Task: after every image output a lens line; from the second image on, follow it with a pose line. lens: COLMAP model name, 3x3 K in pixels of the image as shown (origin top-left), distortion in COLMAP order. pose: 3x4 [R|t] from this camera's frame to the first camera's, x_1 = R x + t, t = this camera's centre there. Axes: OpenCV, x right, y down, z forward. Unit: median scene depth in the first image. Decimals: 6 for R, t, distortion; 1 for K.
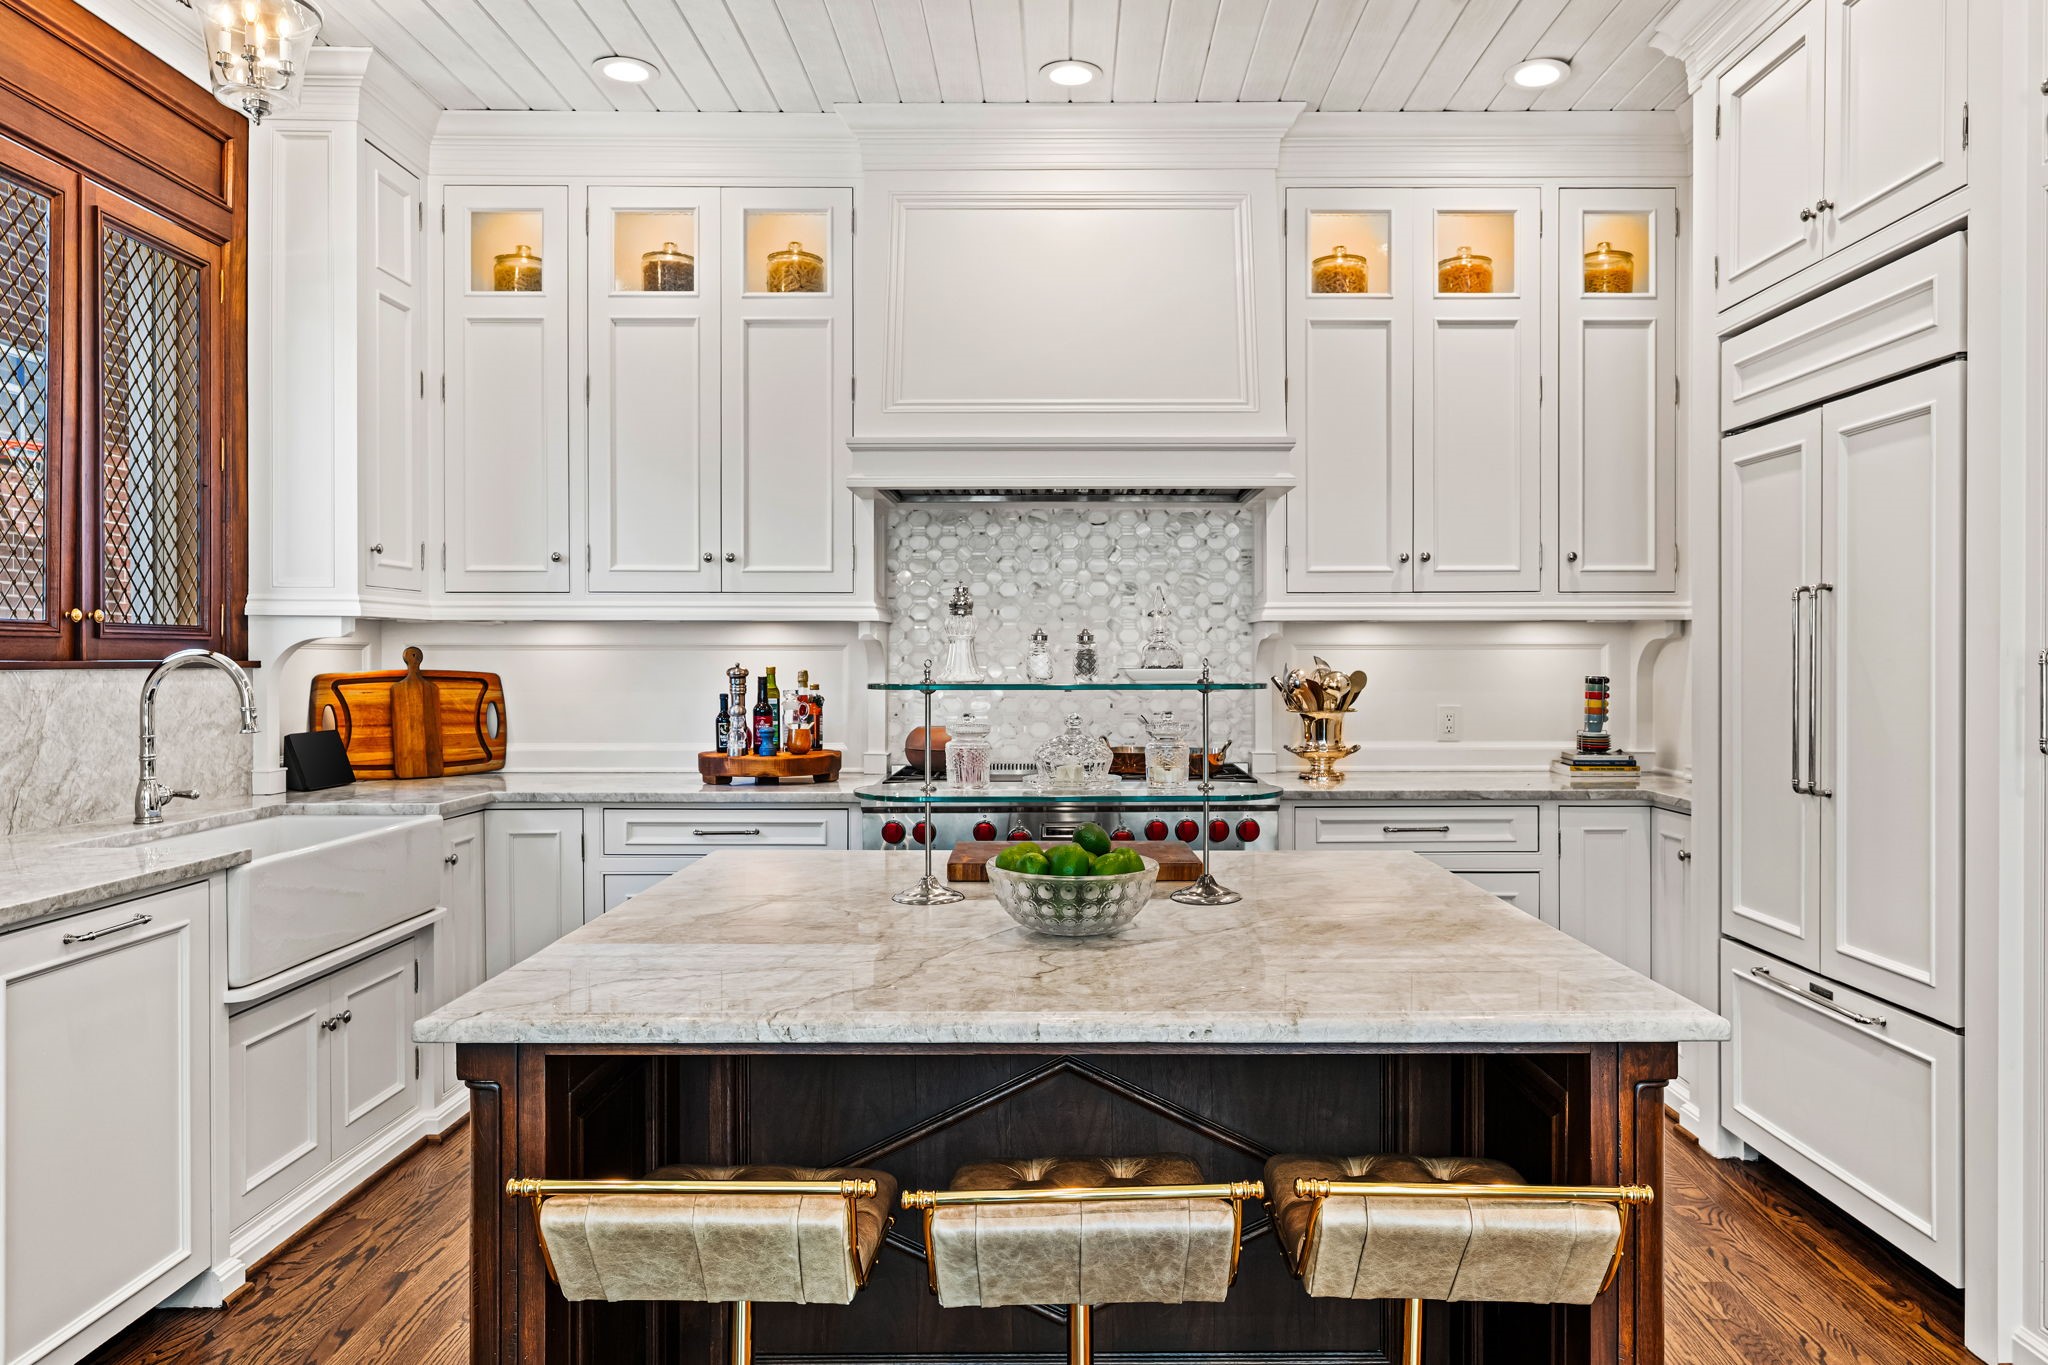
lens RADIAL K [[1331.8, 0, 1033.4], [0, 1331.8, 664.5], [0, 0, 1]] dist [0.001613, 0.003230]
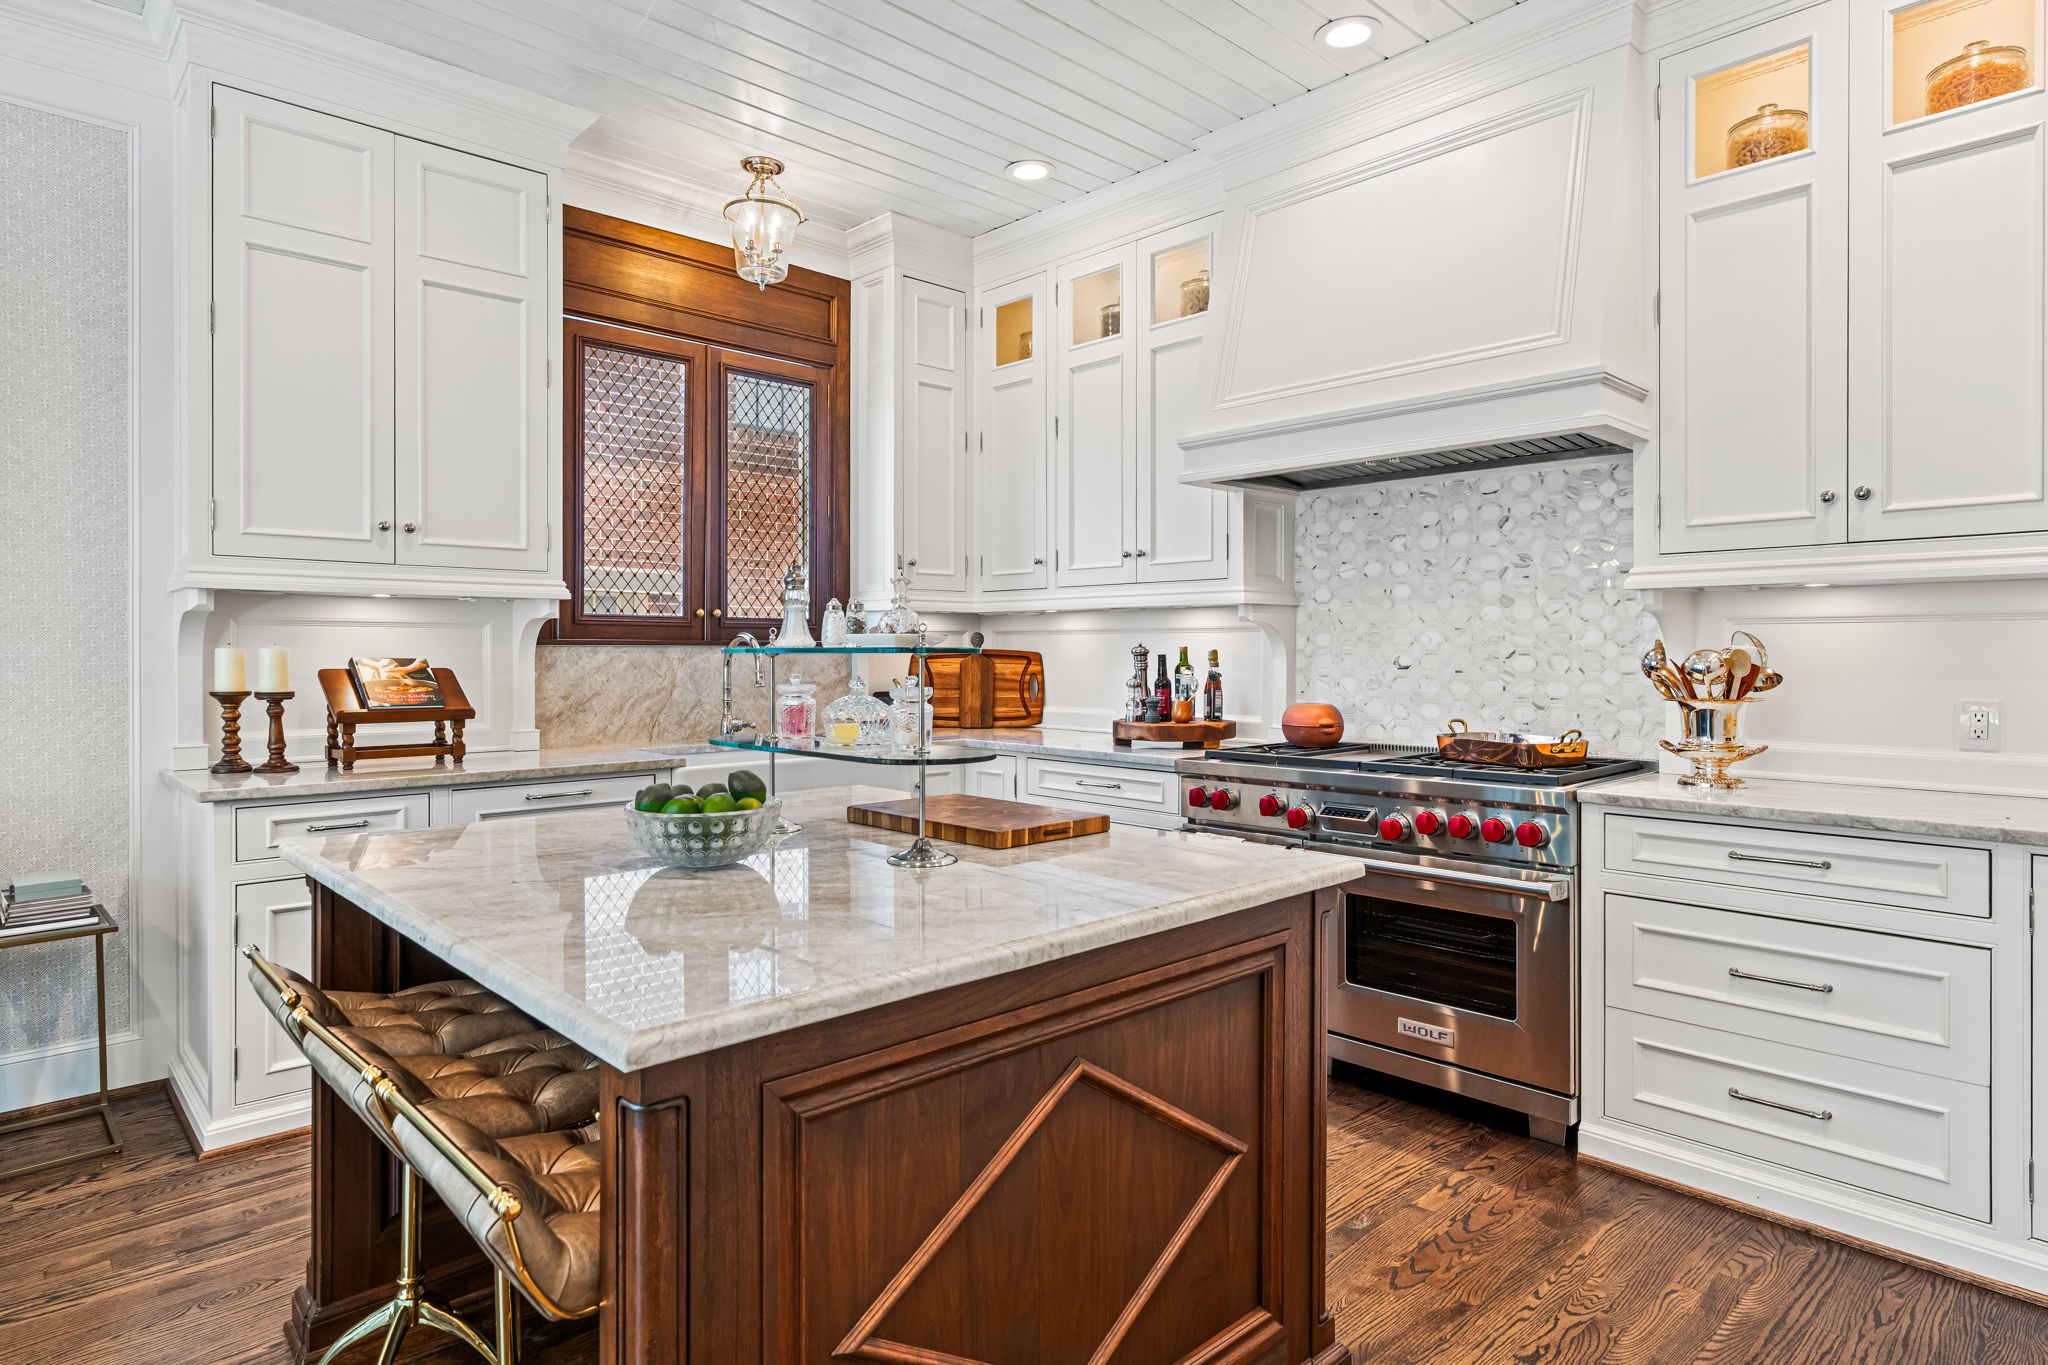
lens RADIAL K [[1111.0, 0, 1022.2], [0, 1111.0, 656.2], [0, 0, 1]] dist [0.000750, 0.002103]
pose [[0.698665, 0.004259, -0.715437, 0.402263], [-0.004395, 0.999989, 0.001661, 0.009380], [0.715436, 0.001984, 0.698676, 0.240229]]
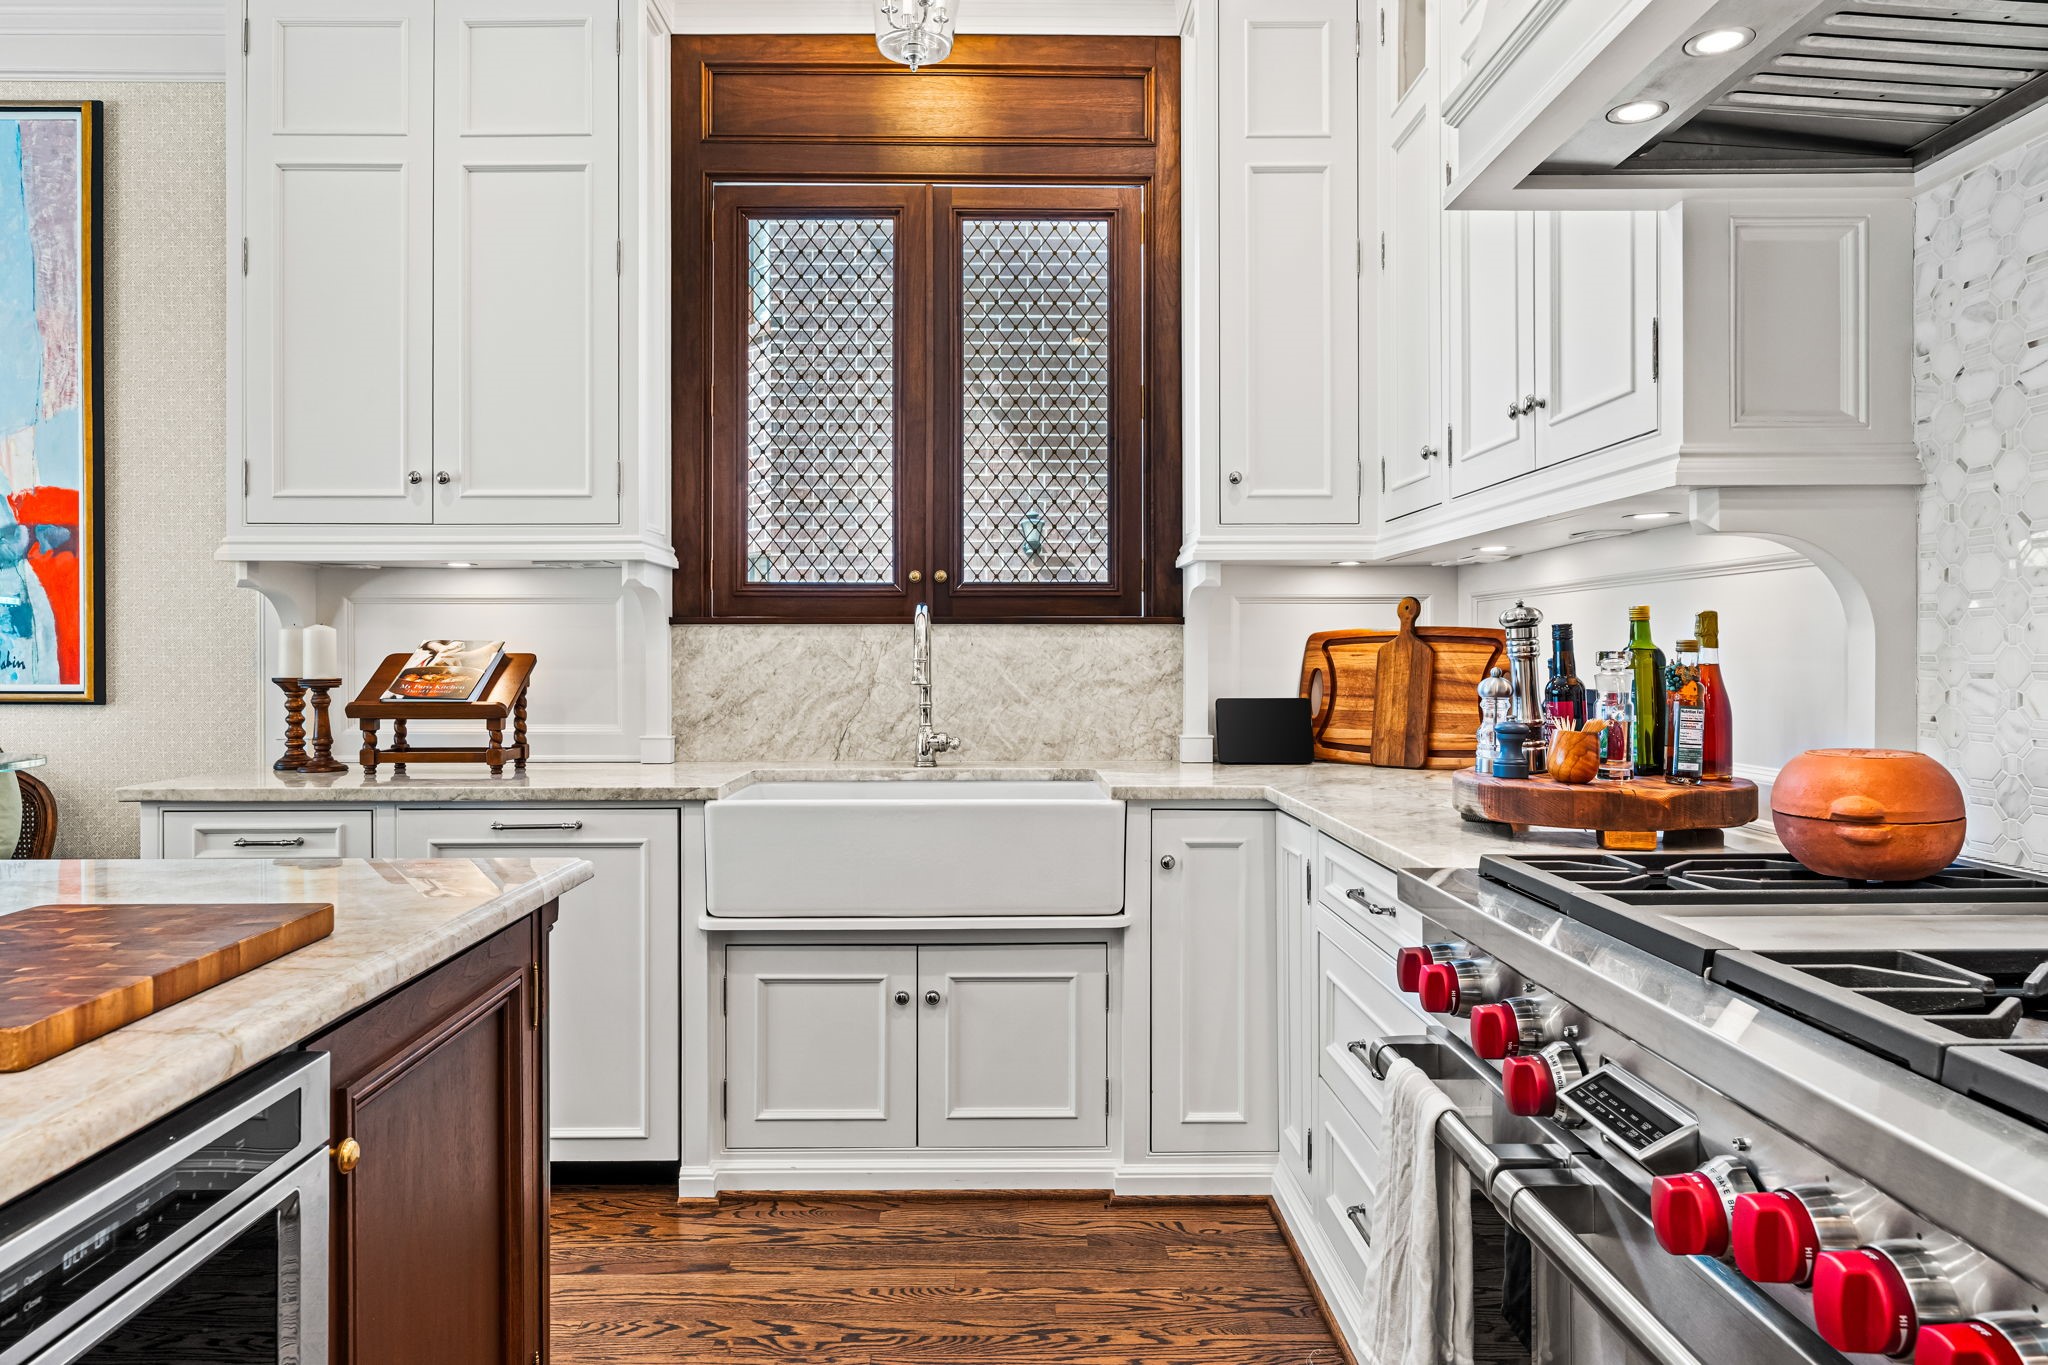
lens RADIAL K [[1297.7, 0, 1017.6], [0, 1297.7, 654.8], [0, 0, 1]] dist [-0.000074, 0.001176]
pose [[0.036381, 0.001290, -0.999337, 0.285460], [-0.002697, 0.999996, 0.001193, 0.020714], [0.999334, 0.002652, 0.036384, 0.774894]]
